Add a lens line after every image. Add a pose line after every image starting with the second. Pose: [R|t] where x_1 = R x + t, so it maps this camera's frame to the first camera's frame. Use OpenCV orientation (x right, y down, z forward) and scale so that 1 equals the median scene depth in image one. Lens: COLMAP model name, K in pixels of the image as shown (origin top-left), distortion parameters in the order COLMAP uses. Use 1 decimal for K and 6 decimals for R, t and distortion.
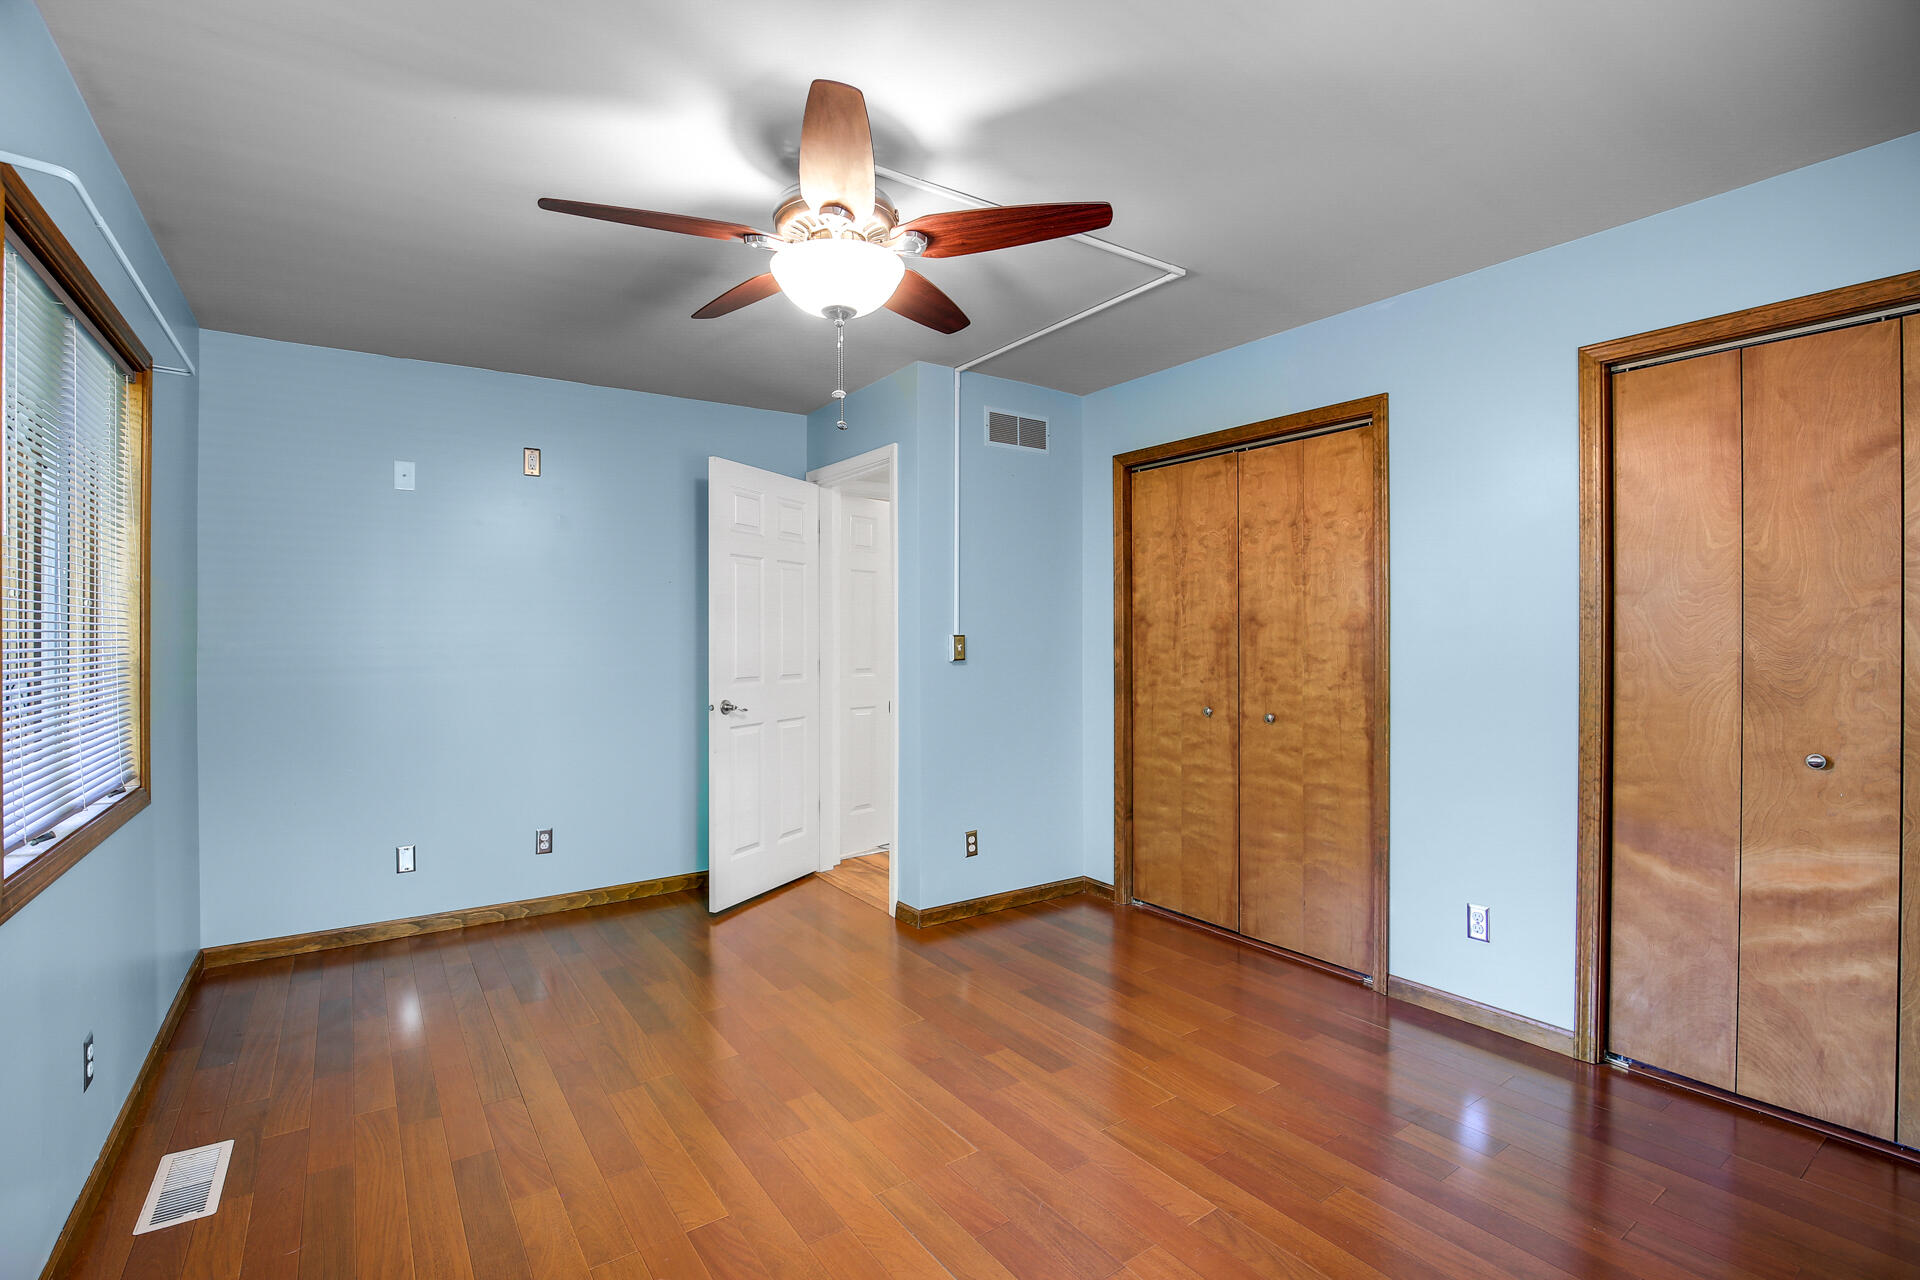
lens RADIAL K [[875.3, 0, 961.8], [0, 875.3, 639.1], [0, 0, 1]] dist [-0.027837, 0.000329]
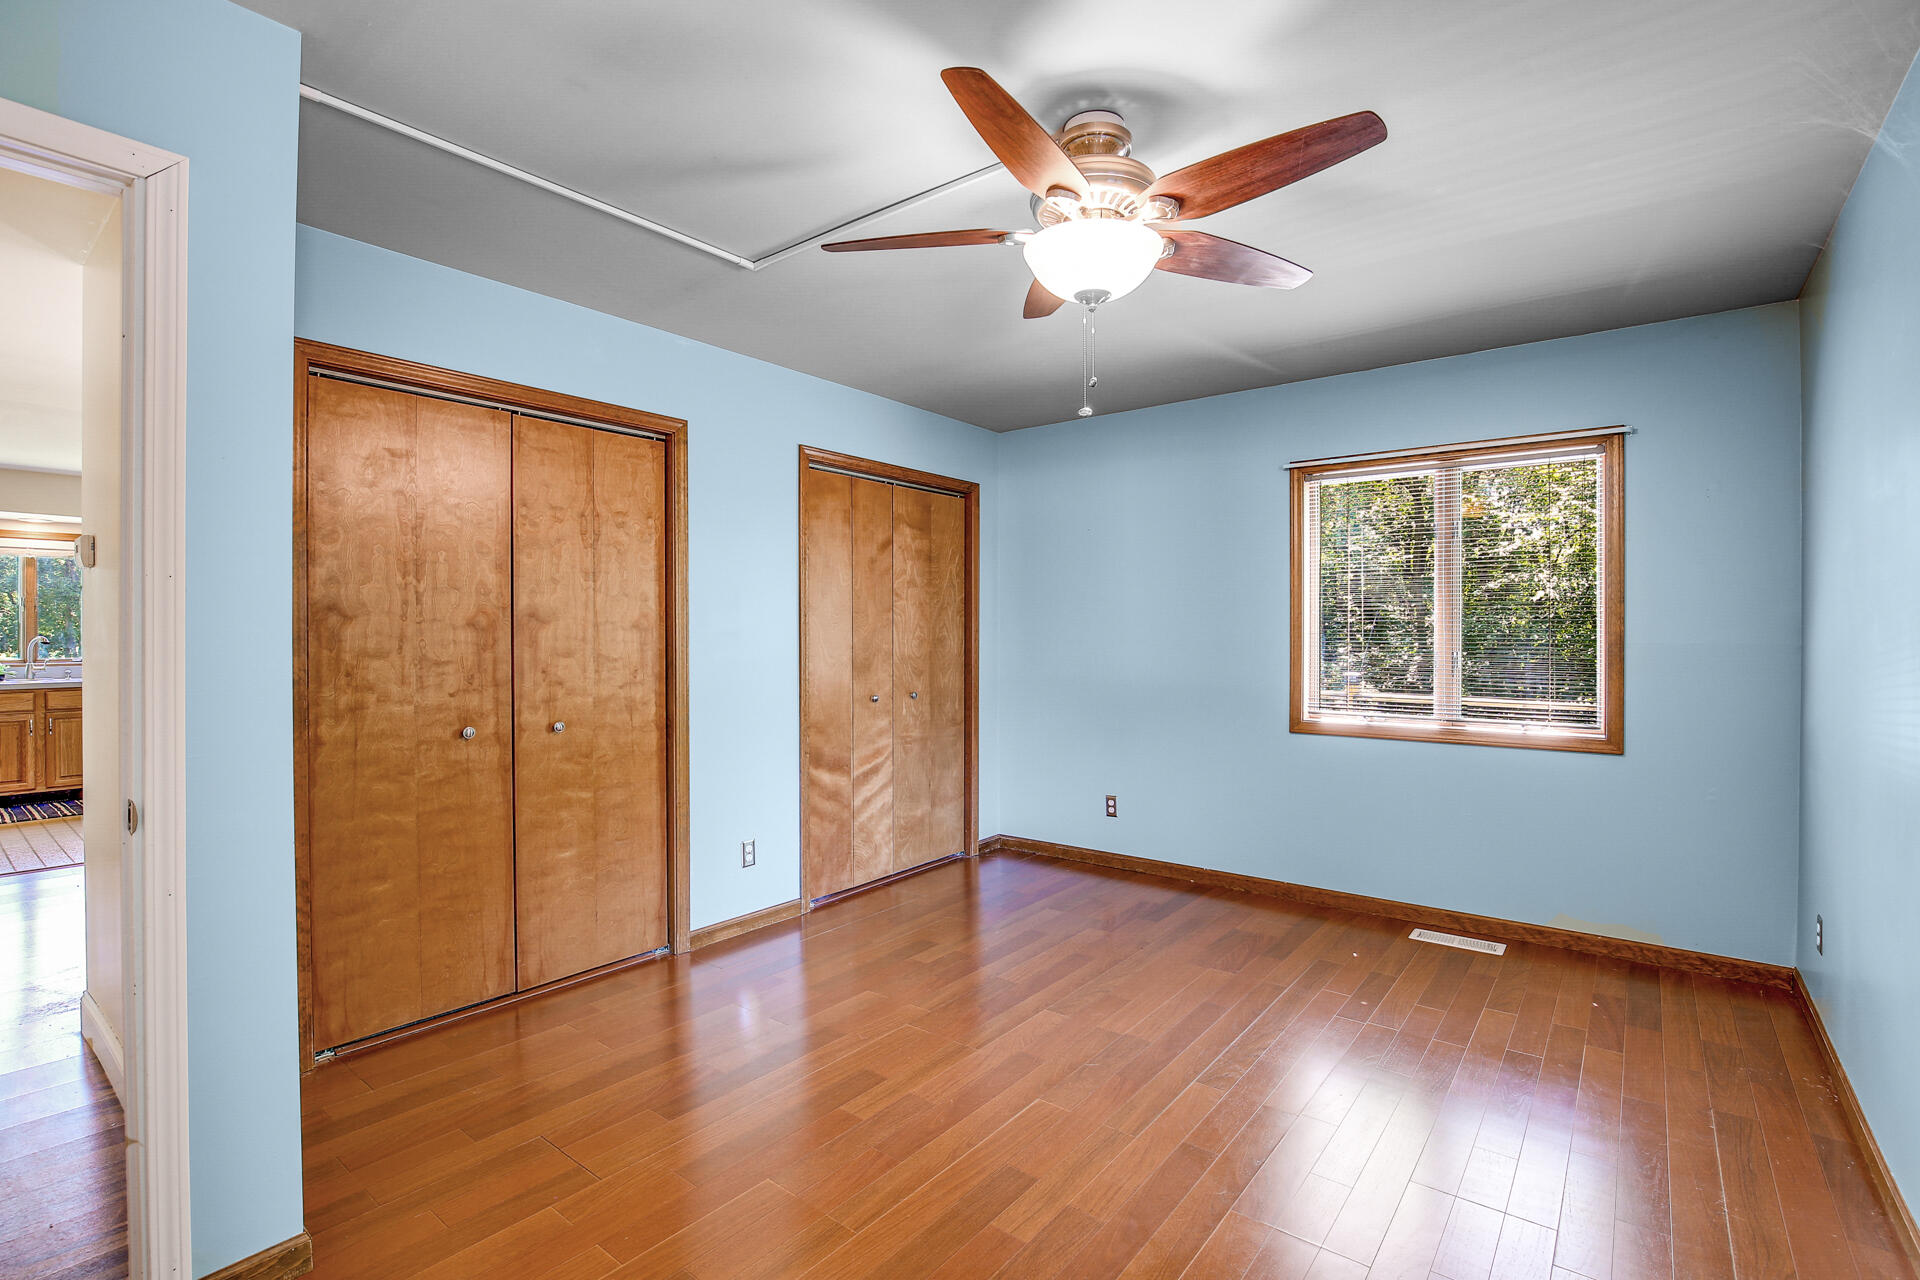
lens RADIAL K [[875.3, 0, 963.4], [0, 875.3, 633.9], [0, 0, 1]] dist [-0.027837, 0.000329]
pose [[-0.275658, 0.002837, 0.961251, -0.614629], [0.006122, 0.999981, -0.001195, -0.000715], [-0.961236, 0.005556, -0.275670, 0.840892]]
